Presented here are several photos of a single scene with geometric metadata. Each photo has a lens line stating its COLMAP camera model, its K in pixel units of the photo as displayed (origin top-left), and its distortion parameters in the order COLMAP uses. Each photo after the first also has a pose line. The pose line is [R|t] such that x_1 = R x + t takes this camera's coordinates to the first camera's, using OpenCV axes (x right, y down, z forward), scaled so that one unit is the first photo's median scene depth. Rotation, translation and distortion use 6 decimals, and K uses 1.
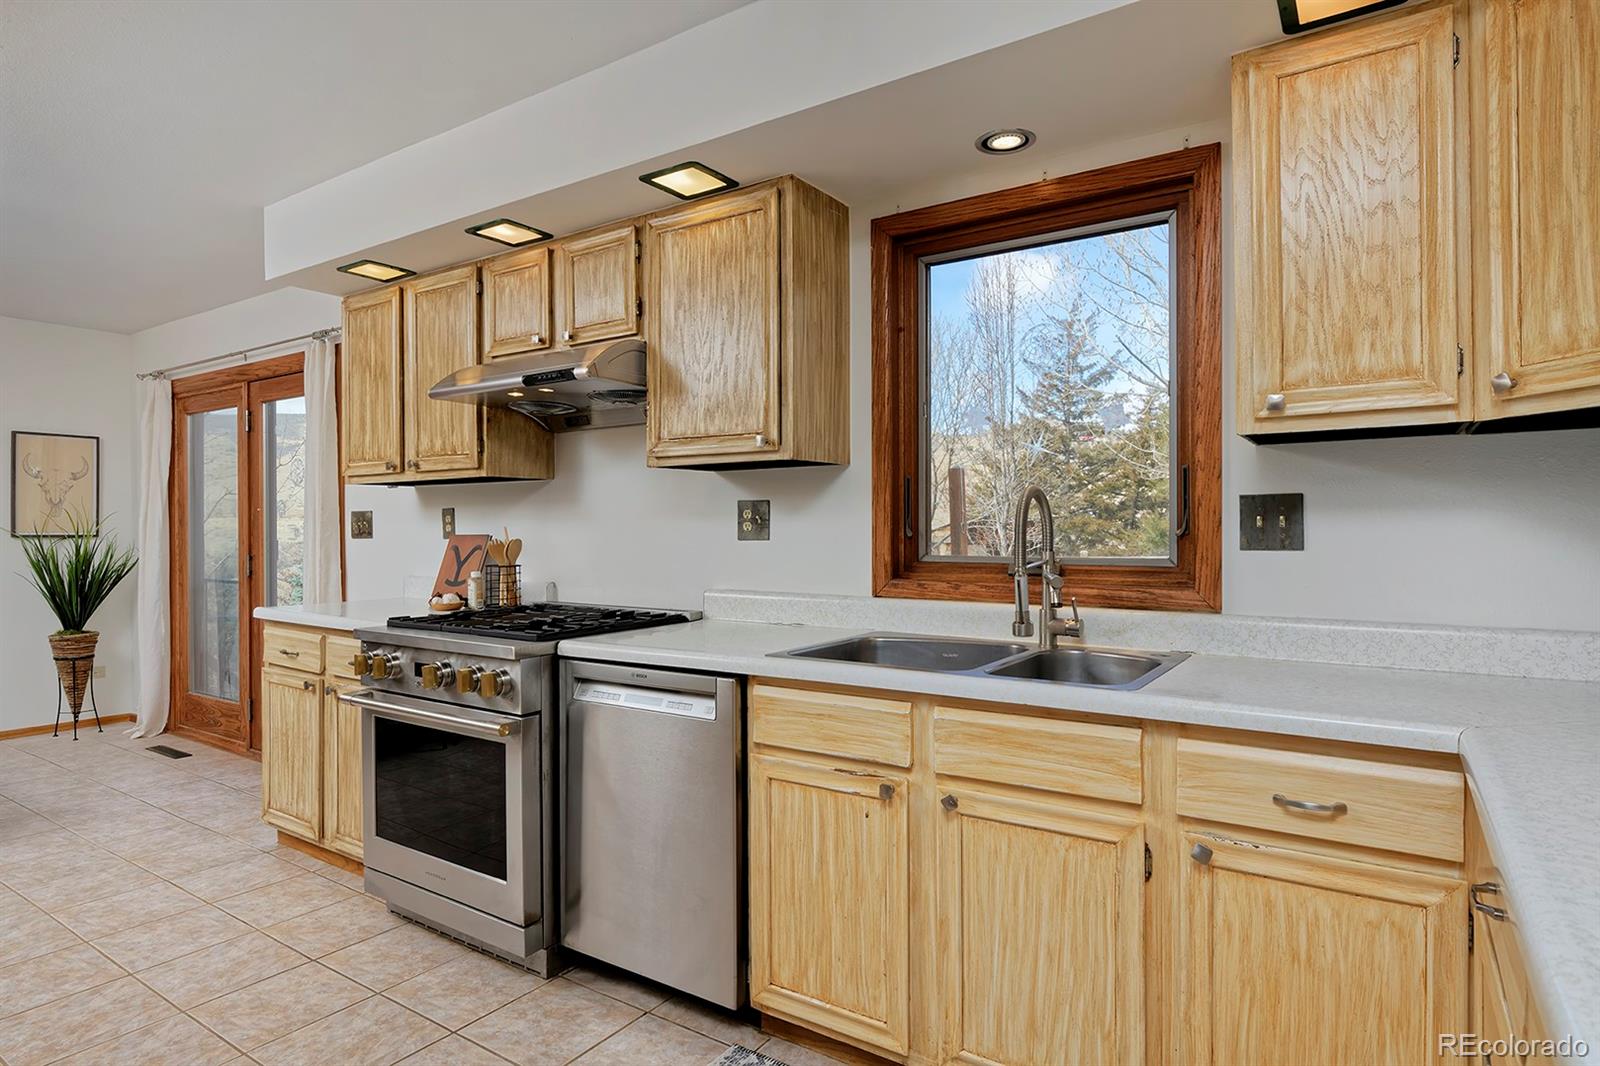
lens RADIAL K [[884.7, 0, 809.6], [0, 884.7, 531.1], [0, 0, 1]] dist [-0.001429, -0.013074]
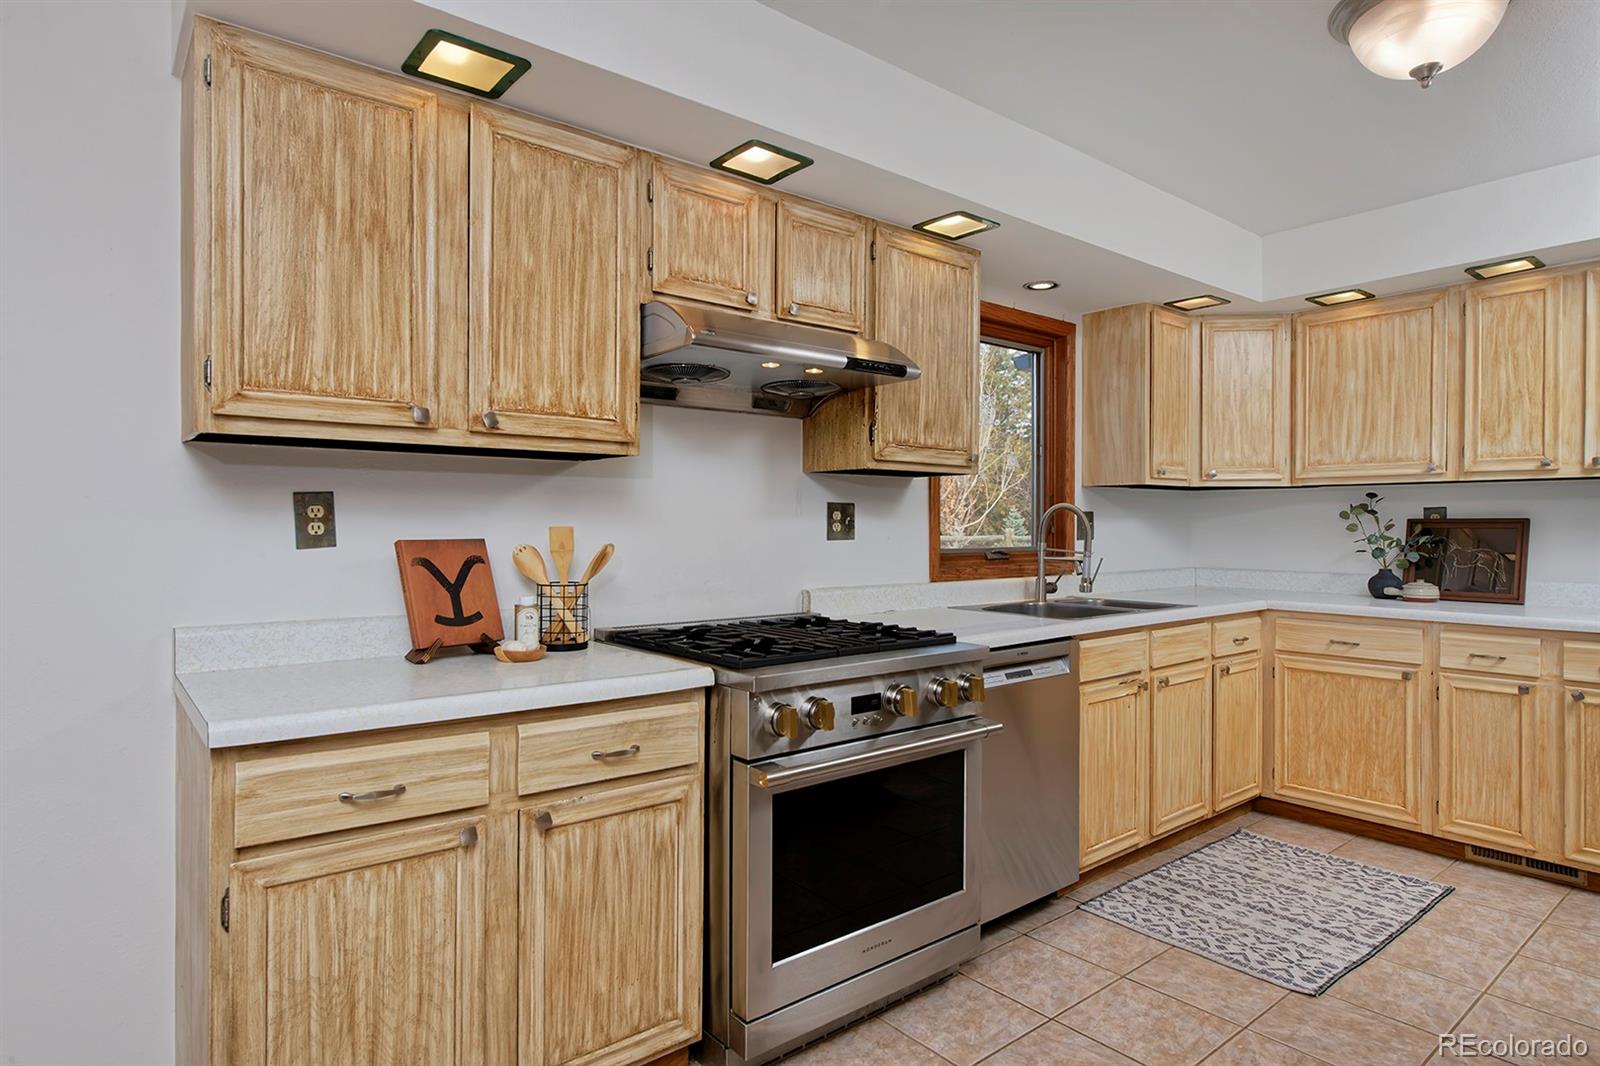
lens RADIAL K [[884.7, 0, 809.6], [0, 884.7, 531.1], [0, 0, 1]] dist [-0.001429, -0.013074]
pose [[0.291487, -0.001401, 0.956574, -1.100525], [0.004034, 0.999992, 0.000235, -0.000899], [-0.956566, 0.003790, 0.291490, 0.724836]]
